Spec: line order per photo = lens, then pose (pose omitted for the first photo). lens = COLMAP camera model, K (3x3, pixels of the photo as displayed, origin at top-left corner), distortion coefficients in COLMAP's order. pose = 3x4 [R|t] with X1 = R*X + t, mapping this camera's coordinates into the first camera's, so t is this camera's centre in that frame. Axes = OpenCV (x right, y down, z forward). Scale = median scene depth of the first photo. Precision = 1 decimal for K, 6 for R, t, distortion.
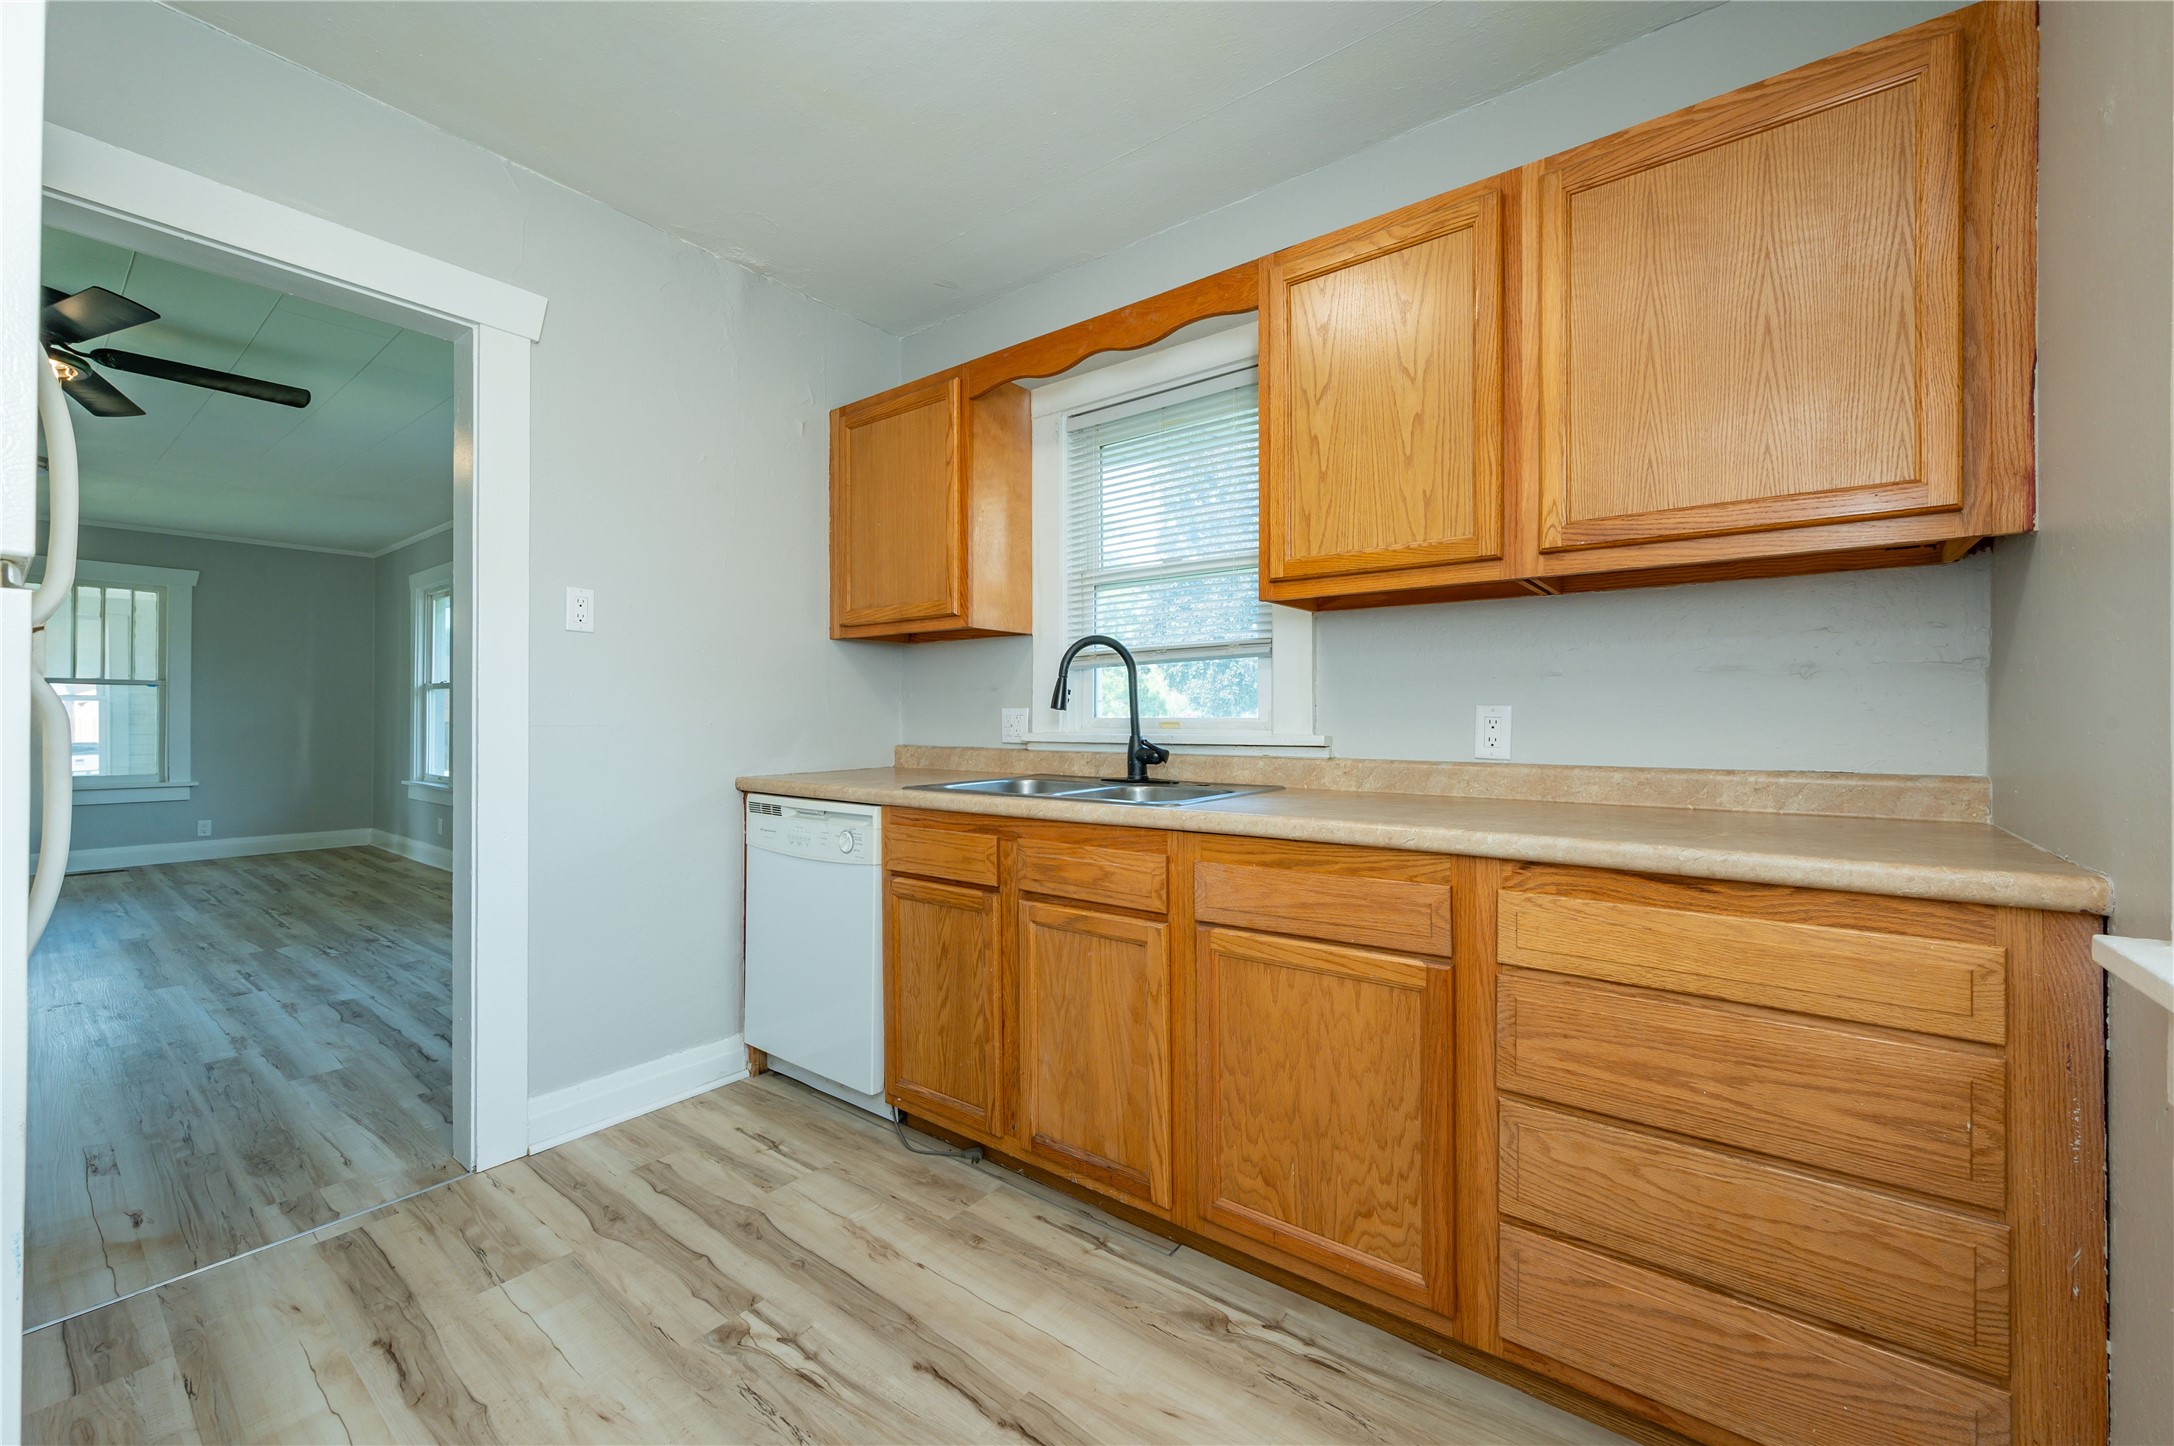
lens RADIAL K [[865.0, 0, 1084.1], [0, 865.0, 719.6], [0, 0, 1]] dist [-0.000431, -0.000360]
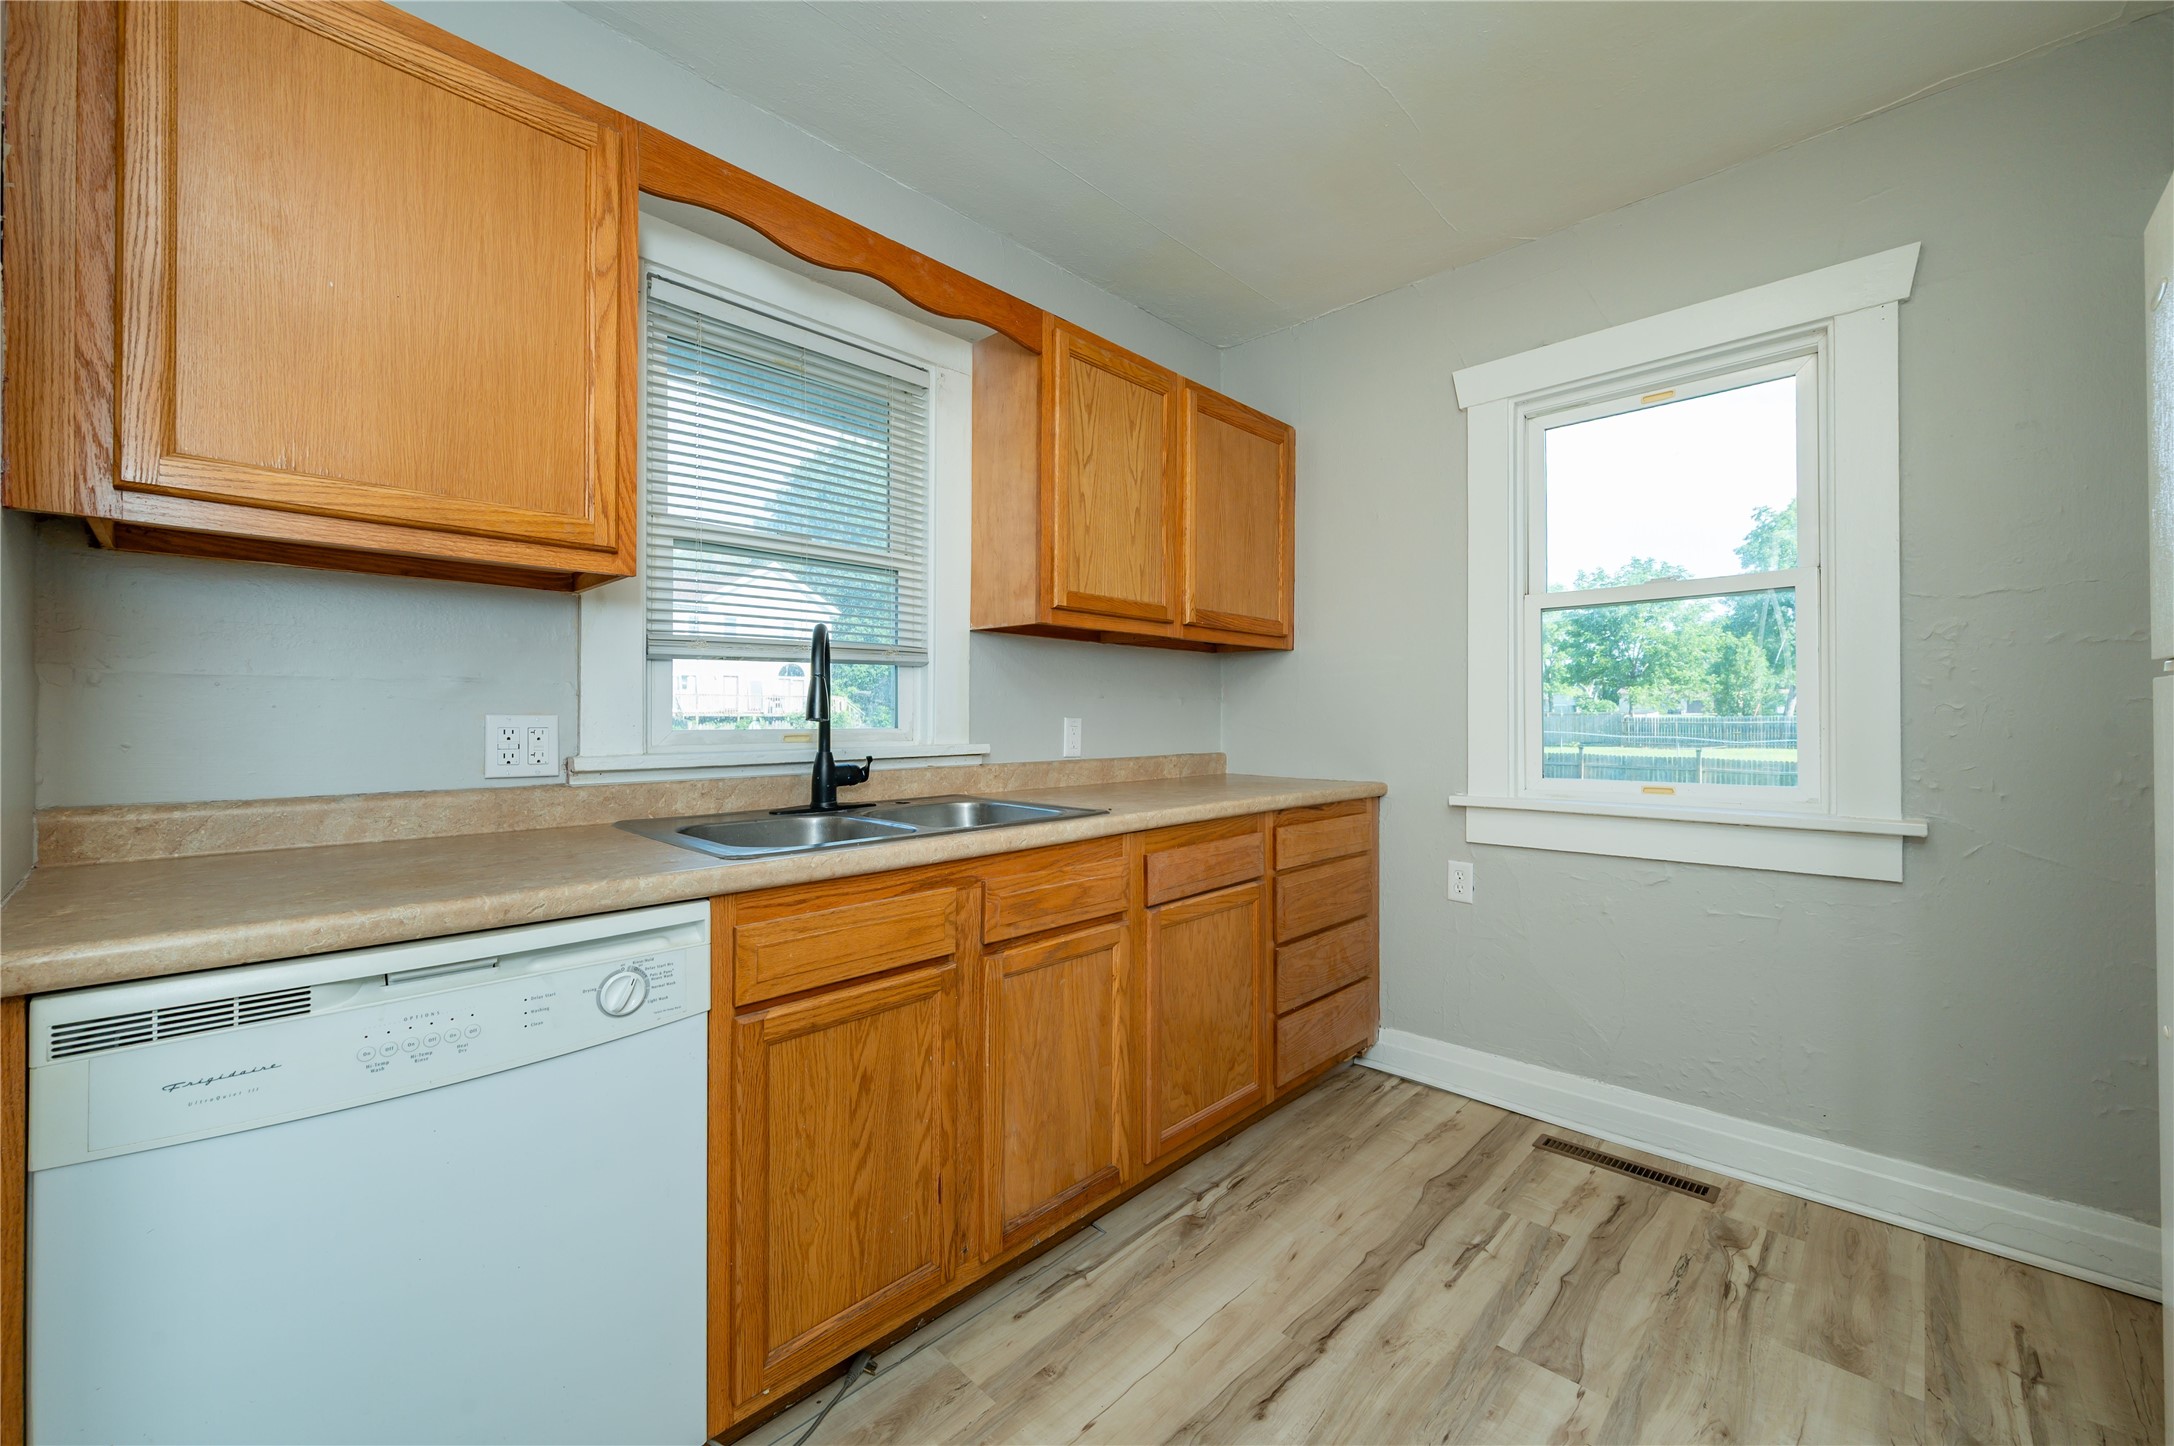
lens RADIAL K [[865.0, 0, 1095.3], [0, 865.0, 717.6], [0, 0, 1]] dist [-0.000431, -0.000360]
pose [[0.100380, -0.000112, 0.994949, -0.886992], [0.001053, 0.999999, 0.000007, -0.016635], [-0.994949, 0.001047, 0.100380, 0.829412]]
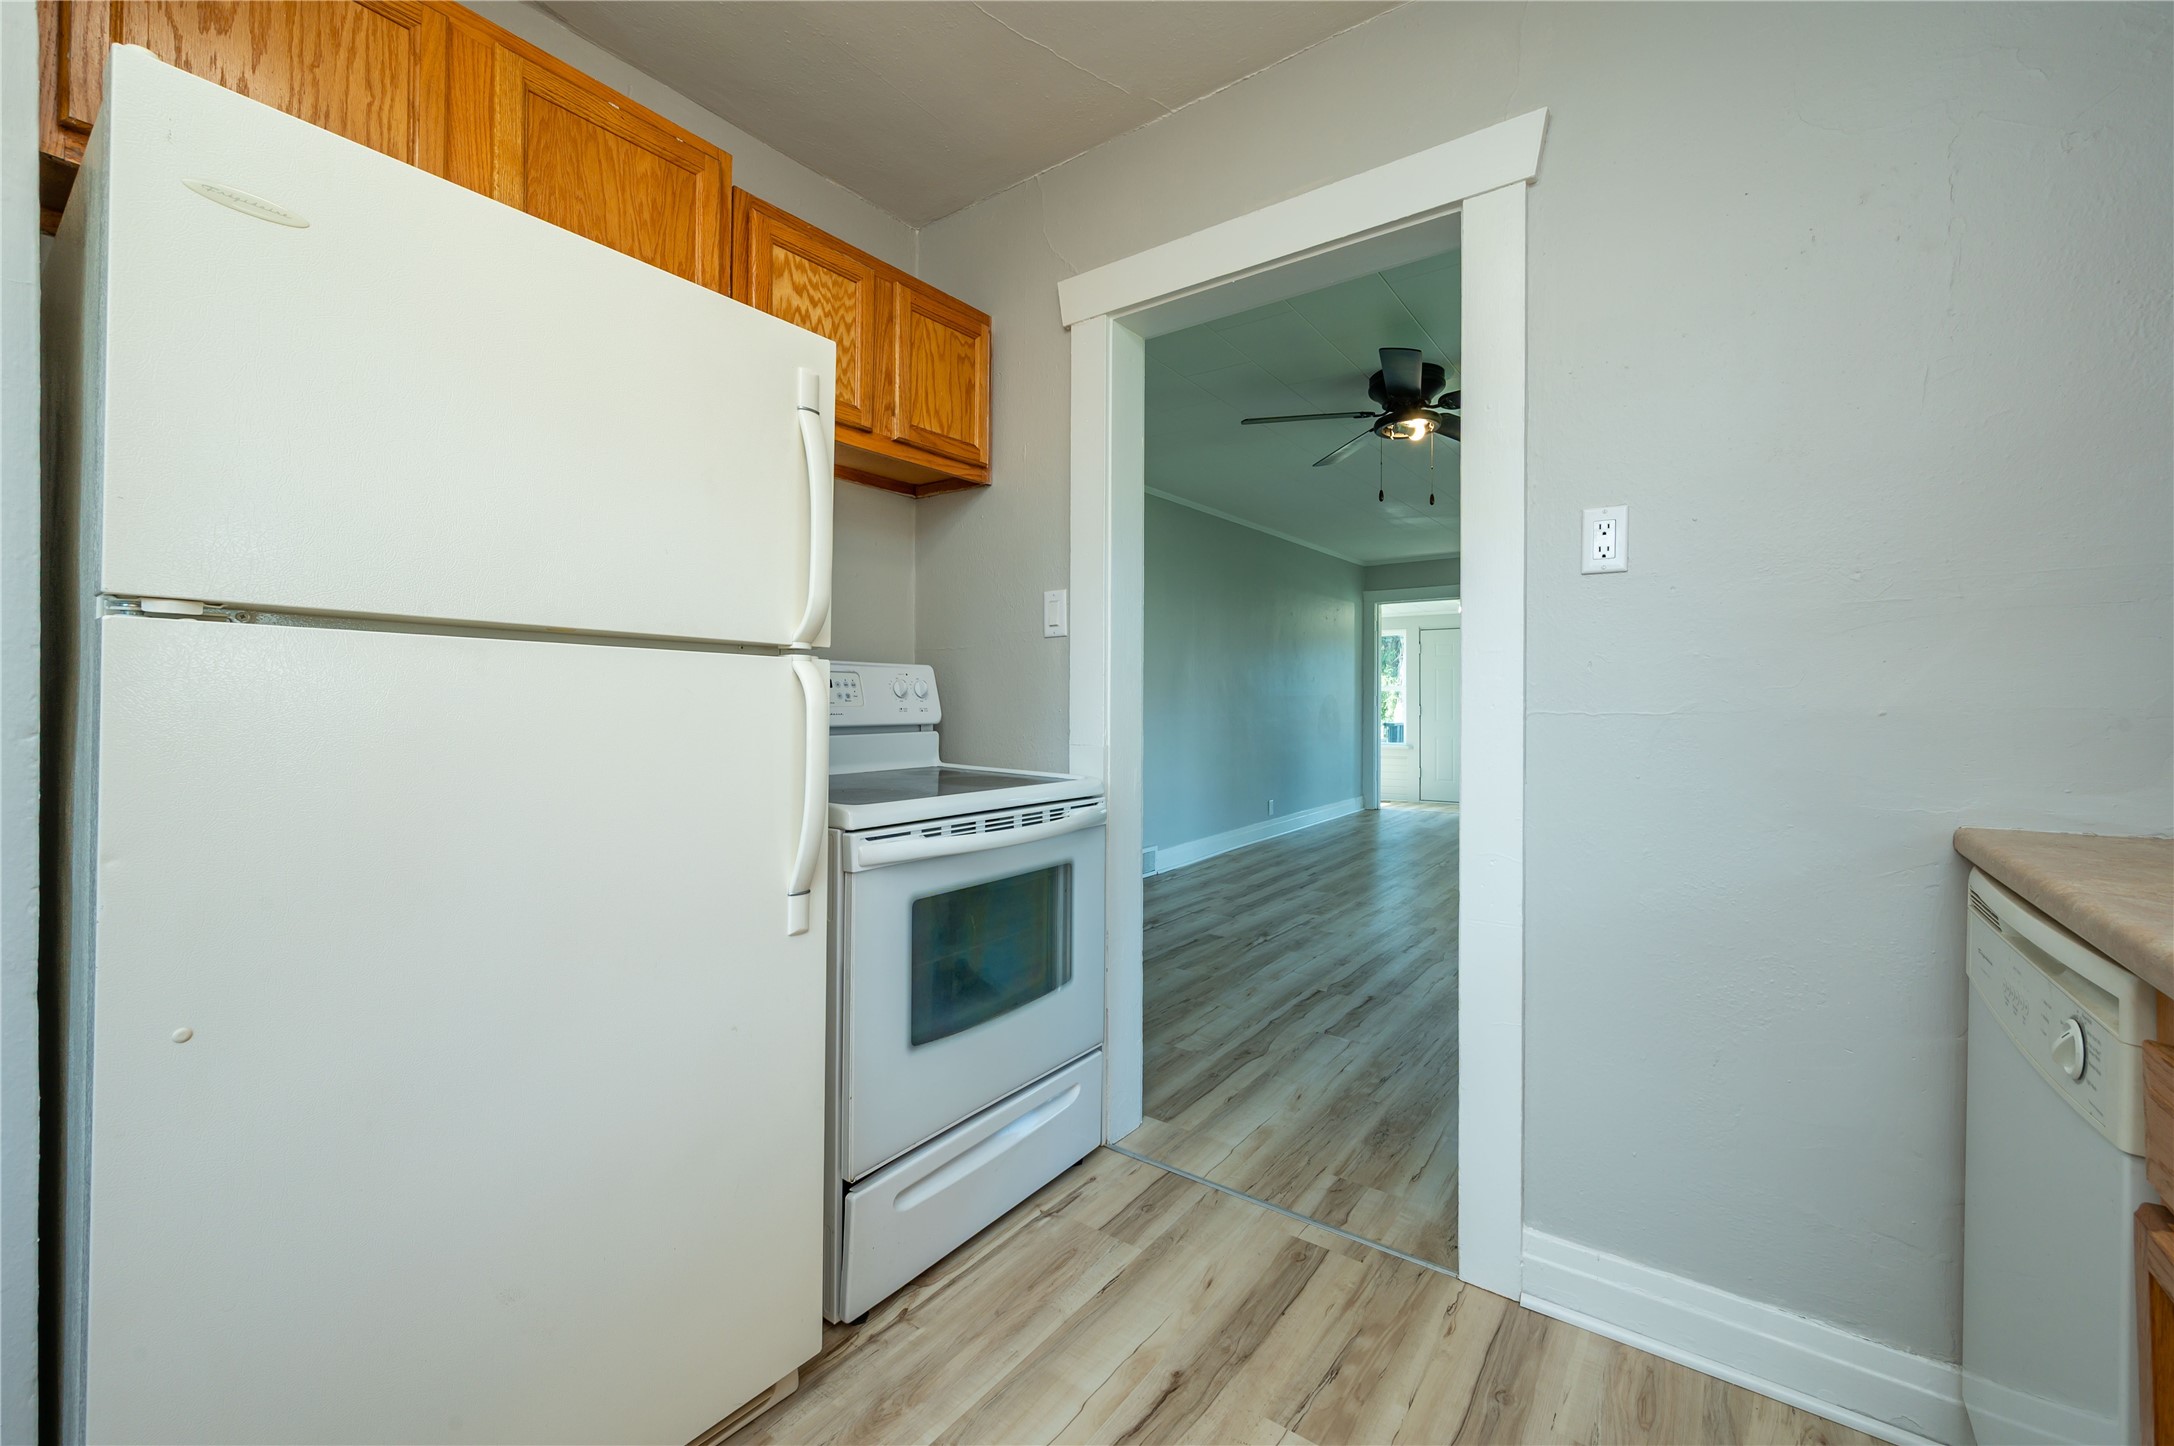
lens RADIAL K [[865.0, 0, 1100.1], [0, 865.0, 705.9], [0, 0, 1]] dist [-0.000431, -0.000360]
pose [[0.026389, 0.001031, -0.999651, 0.086265], [-0.004109, 0.999991, 0.000923, 0.001630], [0.999643, 0.004083, 0.026393, 0.718871]]
